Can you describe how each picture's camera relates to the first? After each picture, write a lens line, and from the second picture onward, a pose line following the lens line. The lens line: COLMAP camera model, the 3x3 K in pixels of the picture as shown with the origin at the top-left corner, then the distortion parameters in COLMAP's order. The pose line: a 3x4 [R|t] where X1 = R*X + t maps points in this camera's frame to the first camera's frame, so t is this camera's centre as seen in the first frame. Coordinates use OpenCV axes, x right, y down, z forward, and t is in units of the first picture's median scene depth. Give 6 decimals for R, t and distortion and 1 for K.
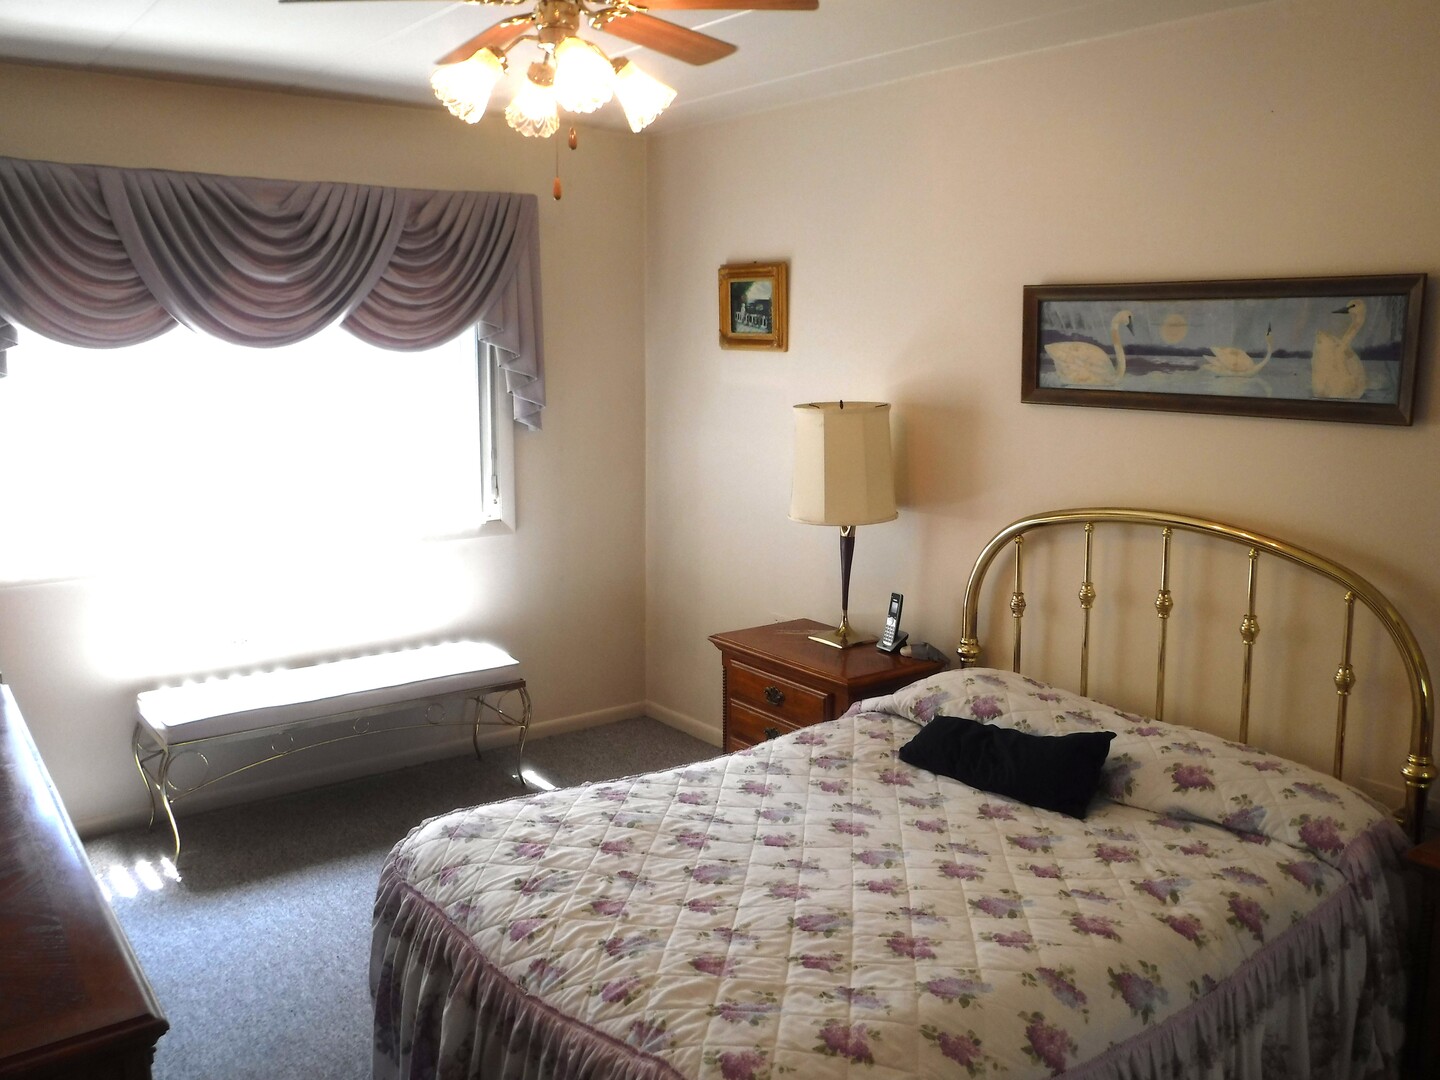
lens RADIAL K [[1209.9, 0, 722.1], [0, 1209.9, 539.7], [0, 0, 1]] dist [-0.066613, 0.022517]
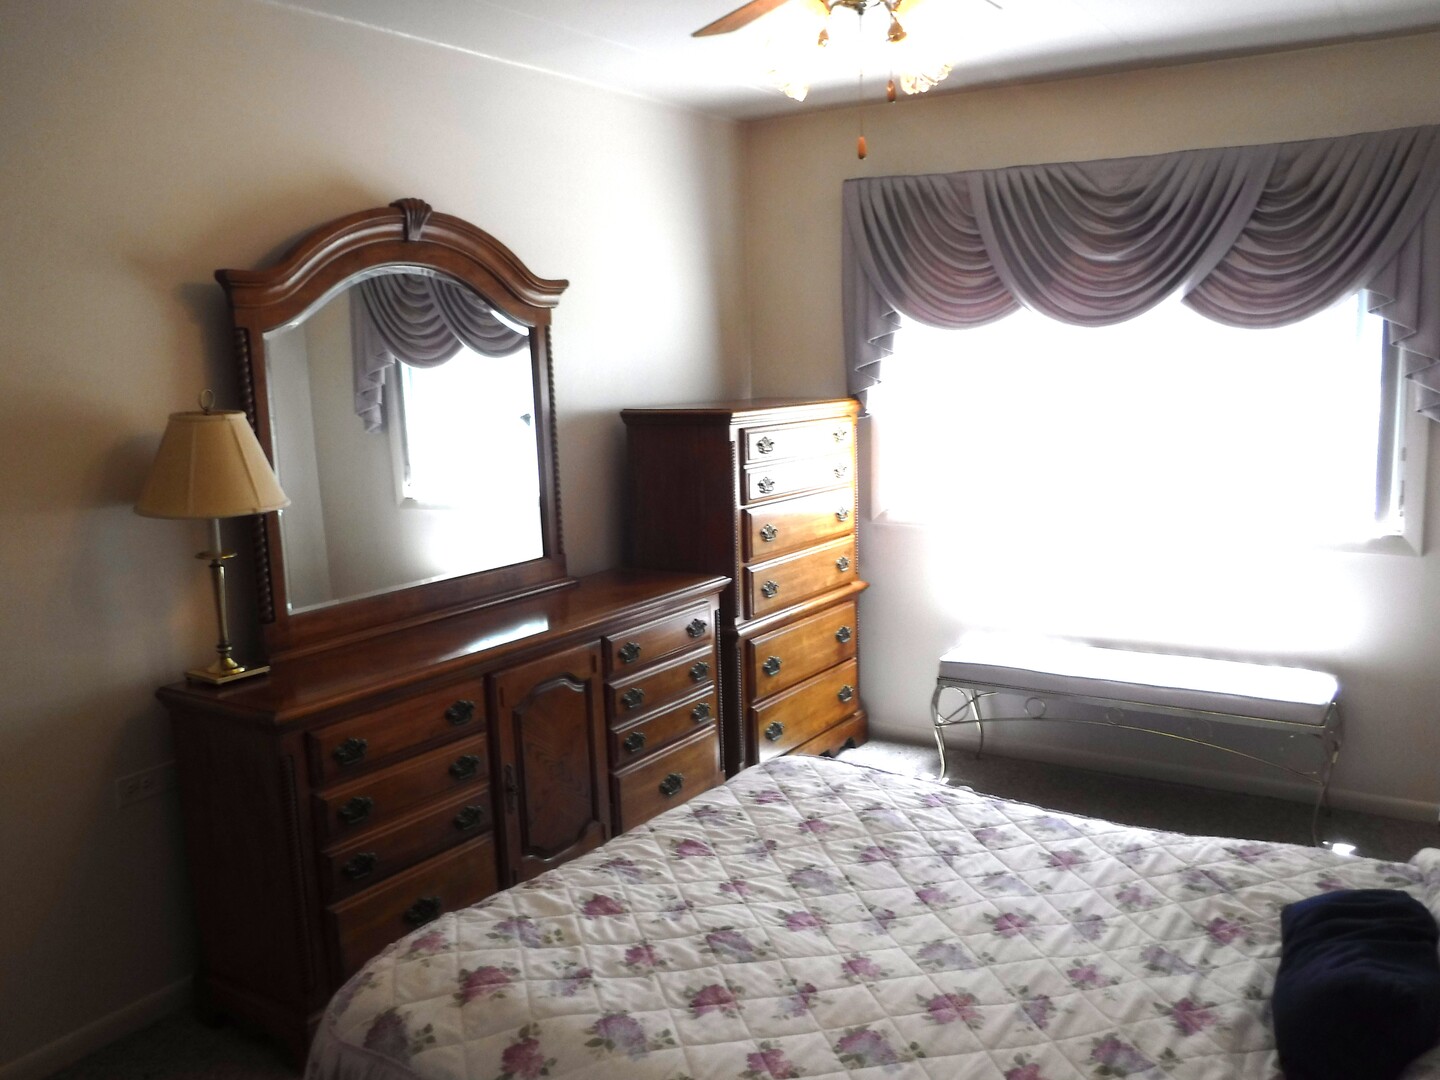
lens RADIAL K [[1209.9, 0, 724.8], [0, 1209.9, 534.5], [0, 0, 1]] dist [-0.066613, 0.022517]
pose [[0.337817, 0.127006, -0.932603, 0.621684], [-0.132910, 0.987362, 0.086319, -0.040634], [0.931780, 0.094793, 0.350428, 0.467082]]
